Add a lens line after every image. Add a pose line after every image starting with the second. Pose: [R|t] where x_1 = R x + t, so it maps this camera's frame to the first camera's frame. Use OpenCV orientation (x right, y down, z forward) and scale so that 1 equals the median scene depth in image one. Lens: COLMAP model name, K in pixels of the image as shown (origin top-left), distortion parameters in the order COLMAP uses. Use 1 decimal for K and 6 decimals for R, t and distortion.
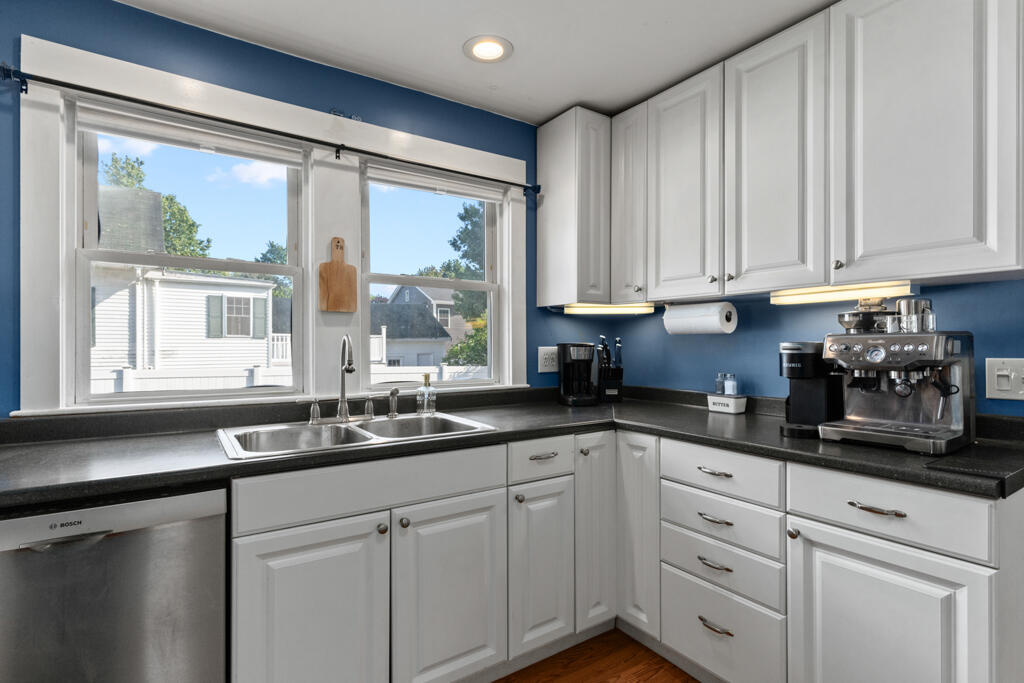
lens RADIAL K [[503.6, 0, 510.4], [0, 503.6, 345.2], [0, 0, 1]] dist [-0.000339, 0.000661]
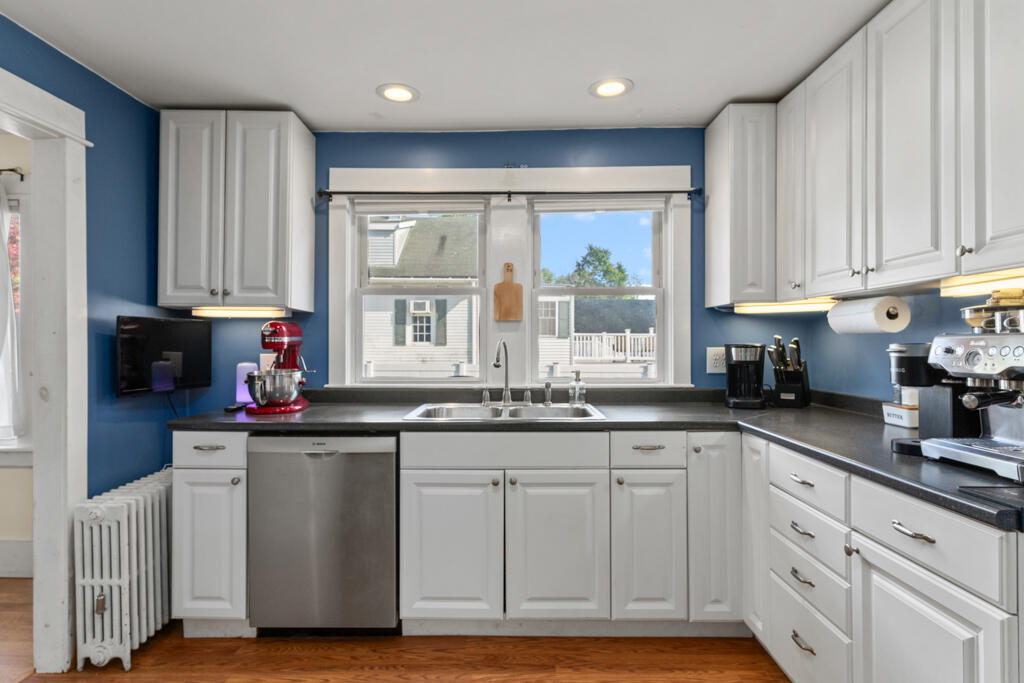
lens RADIAL K [[531.1, 0, 512.0], [0, 531.1, 341.5], [0, 0, 1]] dist [-0.001527, 0.000026]
pose [[0.825390, -0.005187, -0.564539, 0.427389], [0.003351, 0.999985, -0.004289, -0.007130], [0.564553, 0.001648, 0.825395, -0.115712]]
